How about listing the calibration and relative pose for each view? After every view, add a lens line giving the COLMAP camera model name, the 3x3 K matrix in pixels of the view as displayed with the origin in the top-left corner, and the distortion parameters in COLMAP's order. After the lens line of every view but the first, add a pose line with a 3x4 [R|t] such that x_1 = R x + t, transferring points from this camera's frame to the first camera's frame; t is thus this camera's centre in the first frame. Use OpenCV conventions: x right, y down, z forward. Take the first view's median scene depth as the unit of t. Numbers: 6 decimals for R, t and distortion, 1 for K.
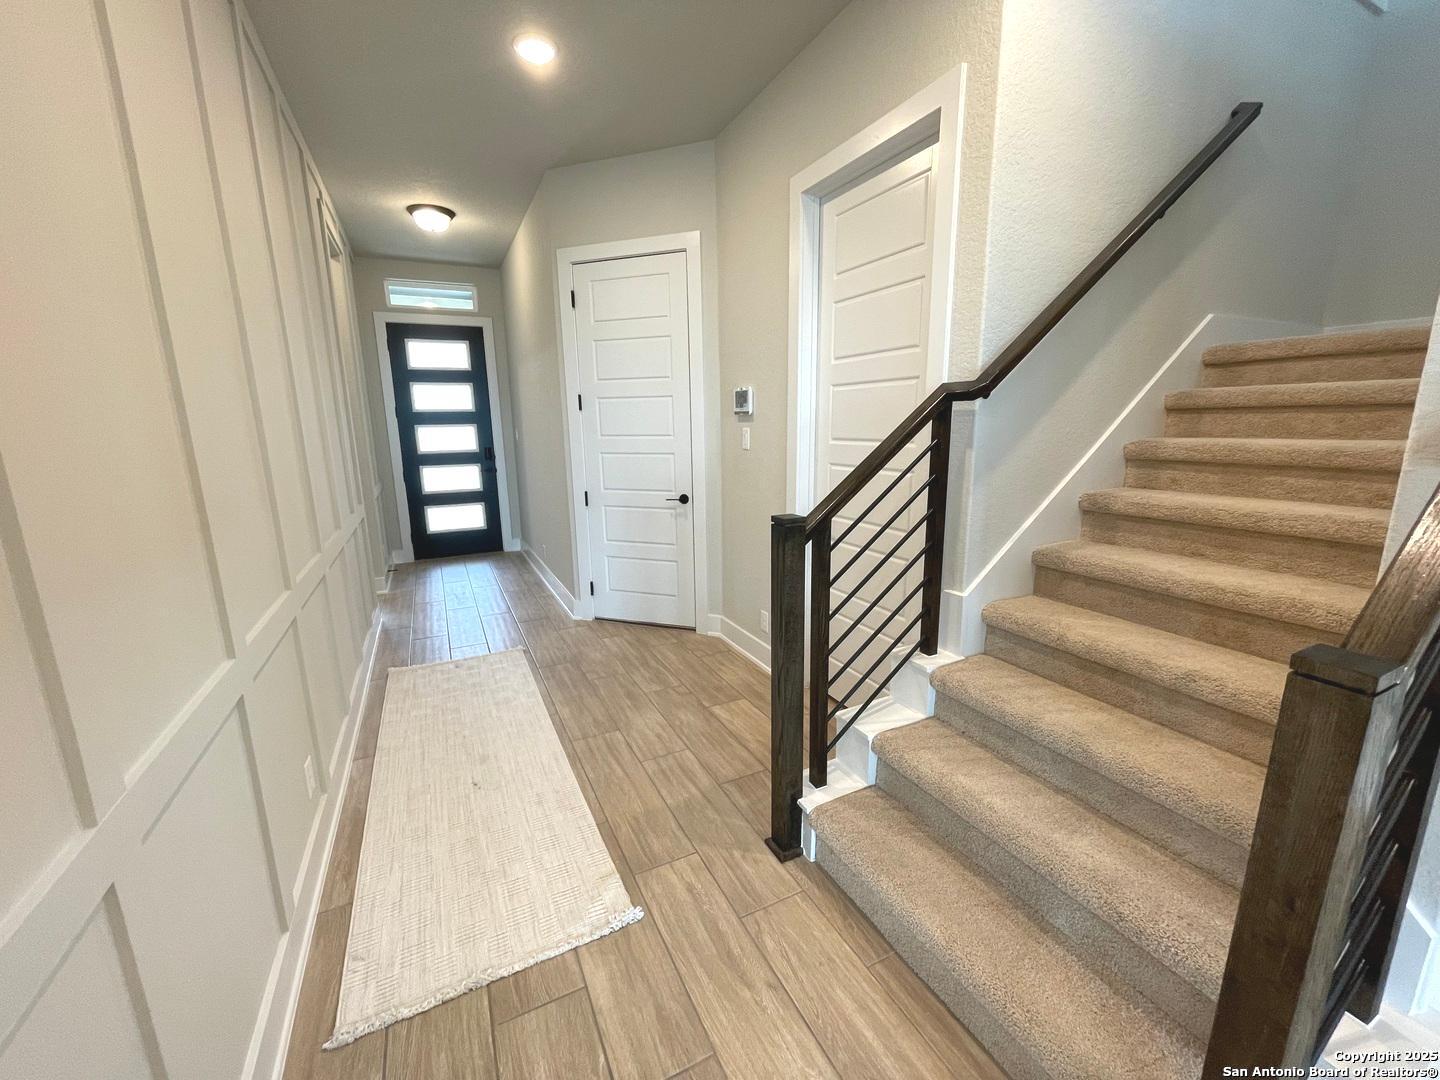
lens RADIAL K [[581.6, 0, 718.0], [0, 581.6, 540.8], [0, 0, 1]] dist [-0.002768, -0.000218]
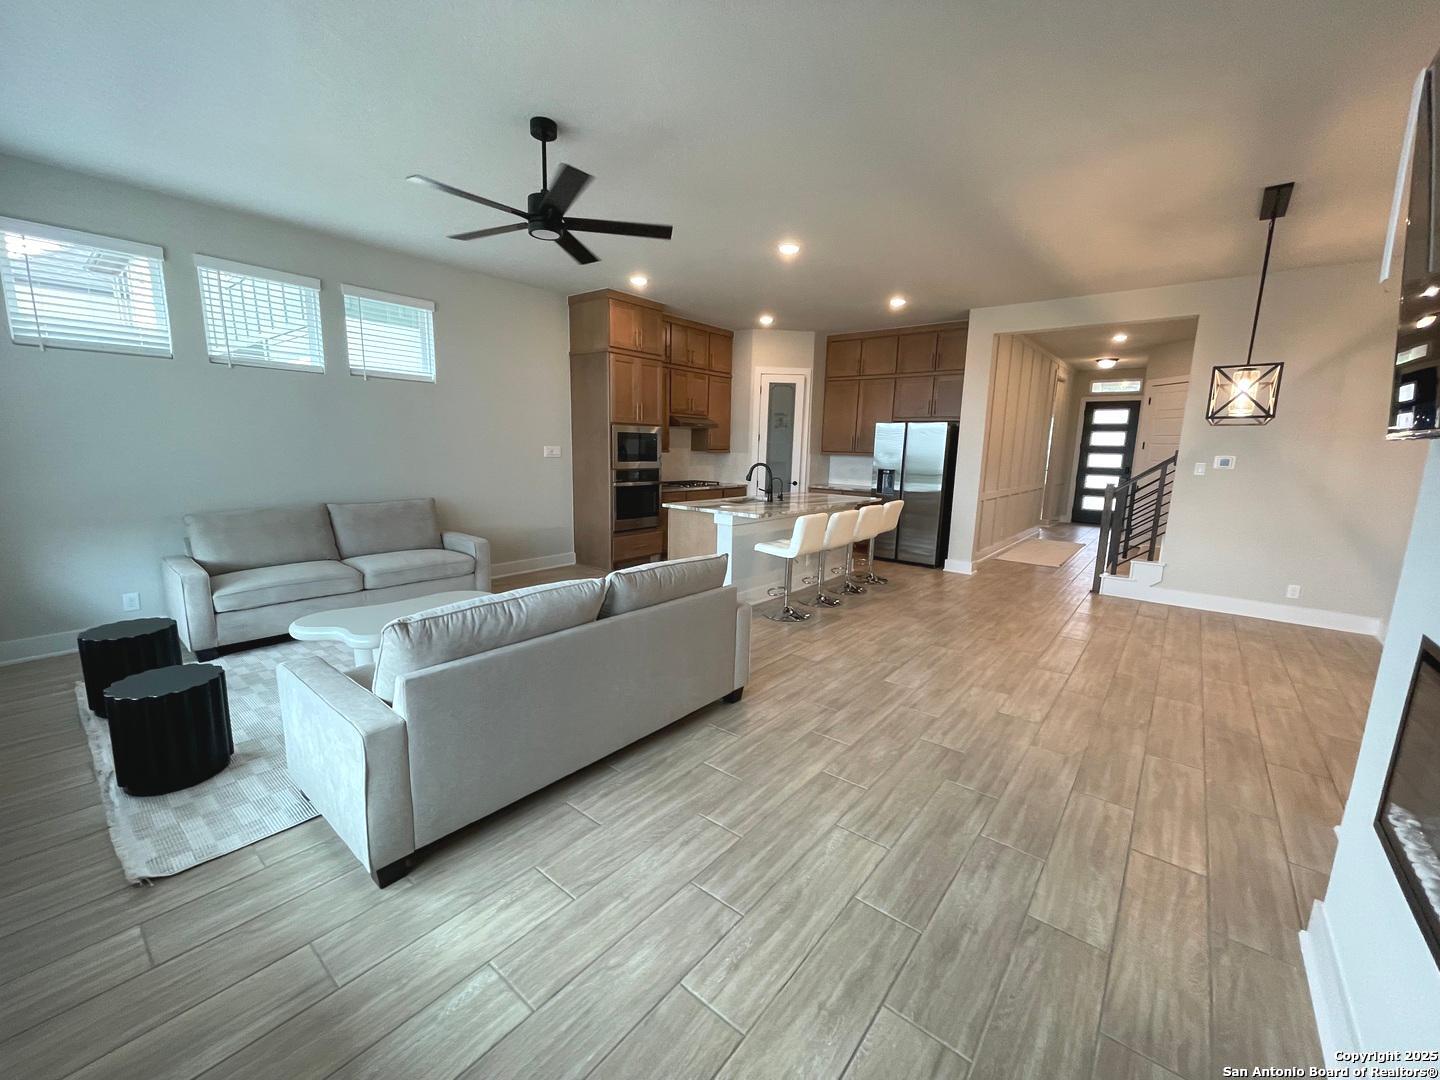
lens RADIAL K [[581.6, 0, 716.1], [0, 581.6, 549.1], [0, 0, 1]] dist [-0.002768, -0.000218]
pose [[0.405651, 0.192137, -0.893606, 2.260045], [-0.220943, 0.969276, 0.108110, 0.520522], [0.886923, 0.153581, 0.435639, -2.633073]]
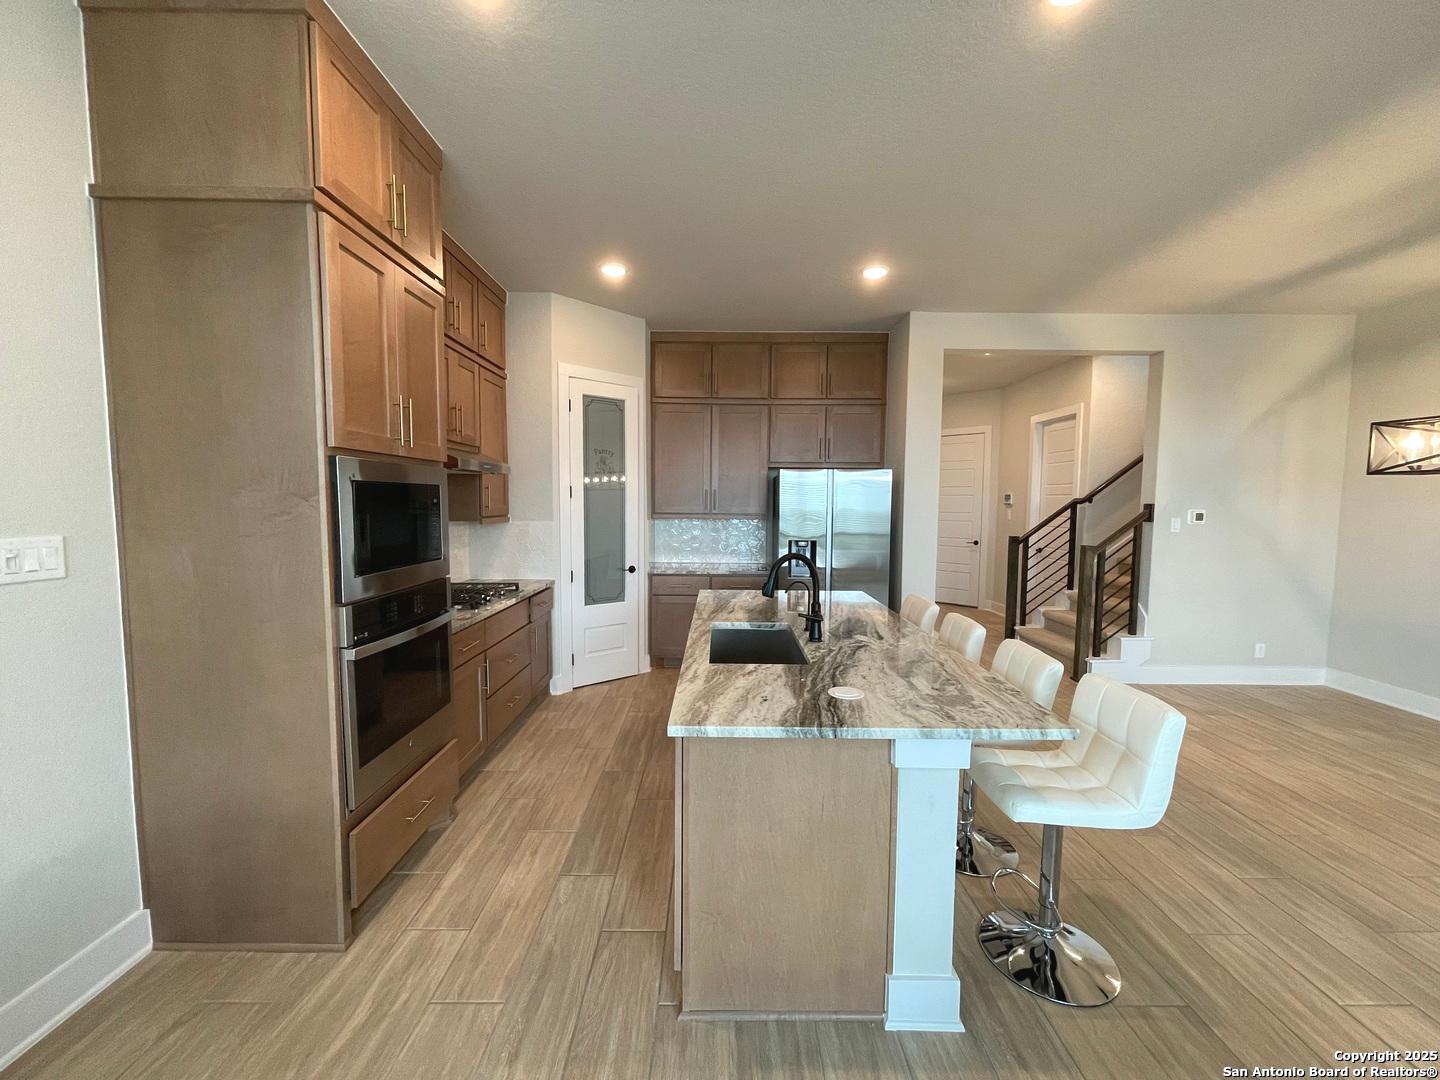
lens RADIAL K [[581.6, 0, 720.3], [0, 581.6, 538.9], [0, 0, 1]] dist [-0.002768, -0.000218]
pose [[0.896207, 0.055262, -0.440180, 0.070852], [-0.116864, 0.986575, -0.114077, 0.496077], [0.427967, 0.153677, 0.890633, -2.401772]]
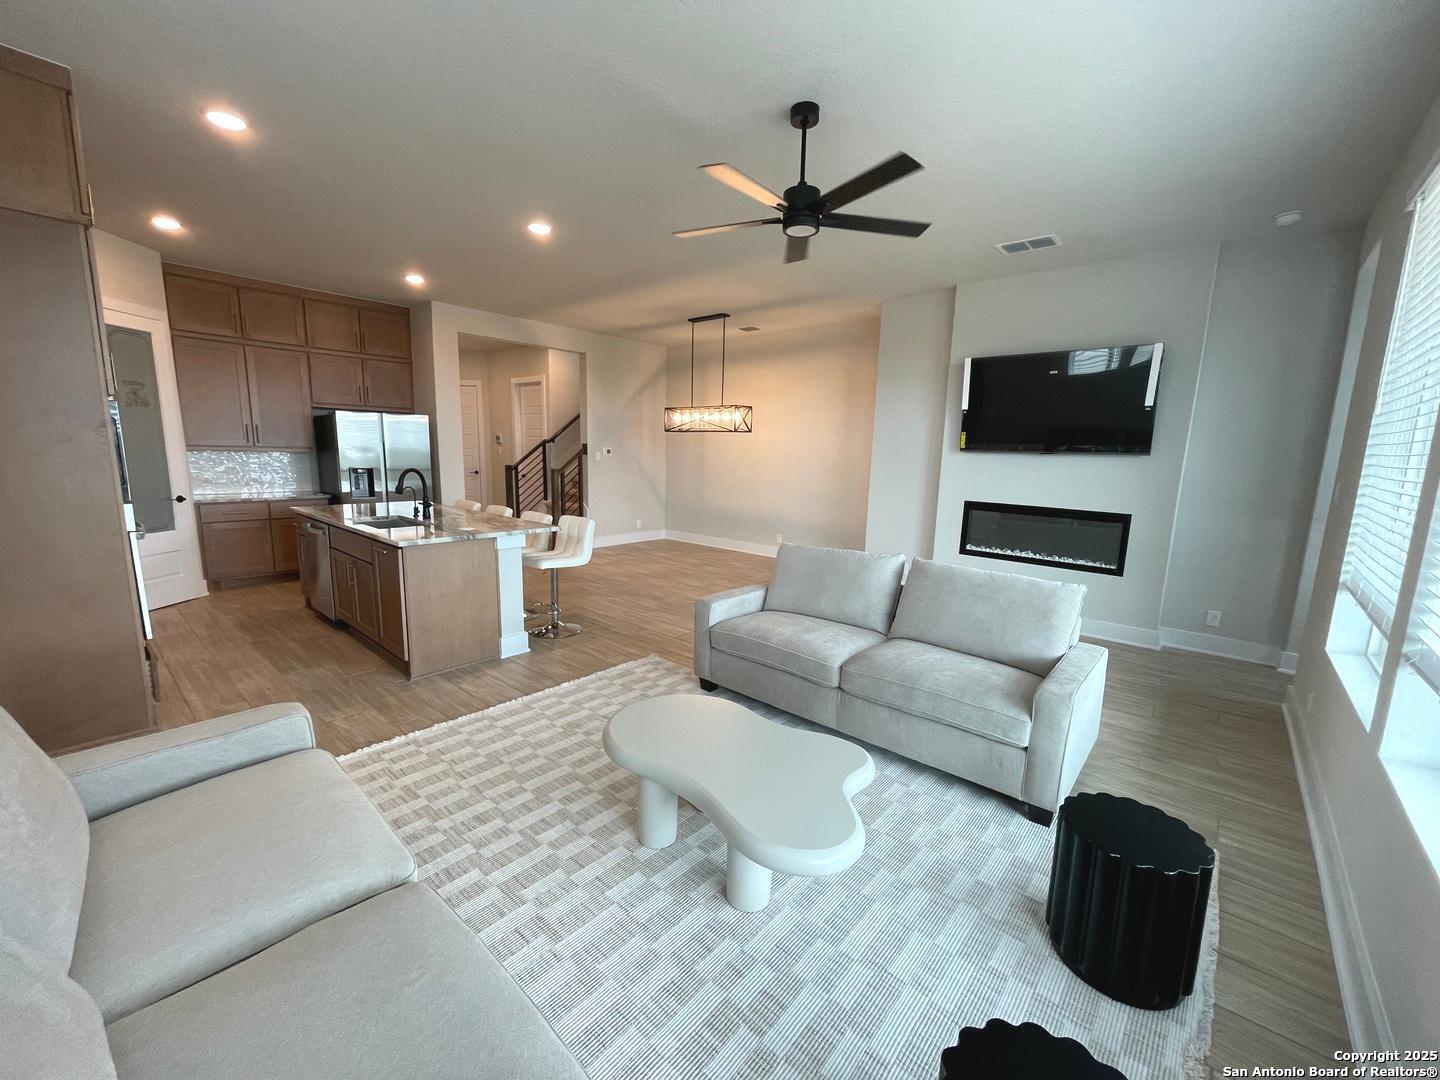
lens RADIAL K [[581.6, 0, 723.8], [0, 581.6, 548.8], [0, 0, 1]] dist [-0.002768, -0.000218]
pose [[0.921498, -0.023785, 0.387653, -0.105437], [0.038836, 0.998764, -0.031036, 0.777186], [-0.386435, 0.043655, 0.921283, -3.642449]]
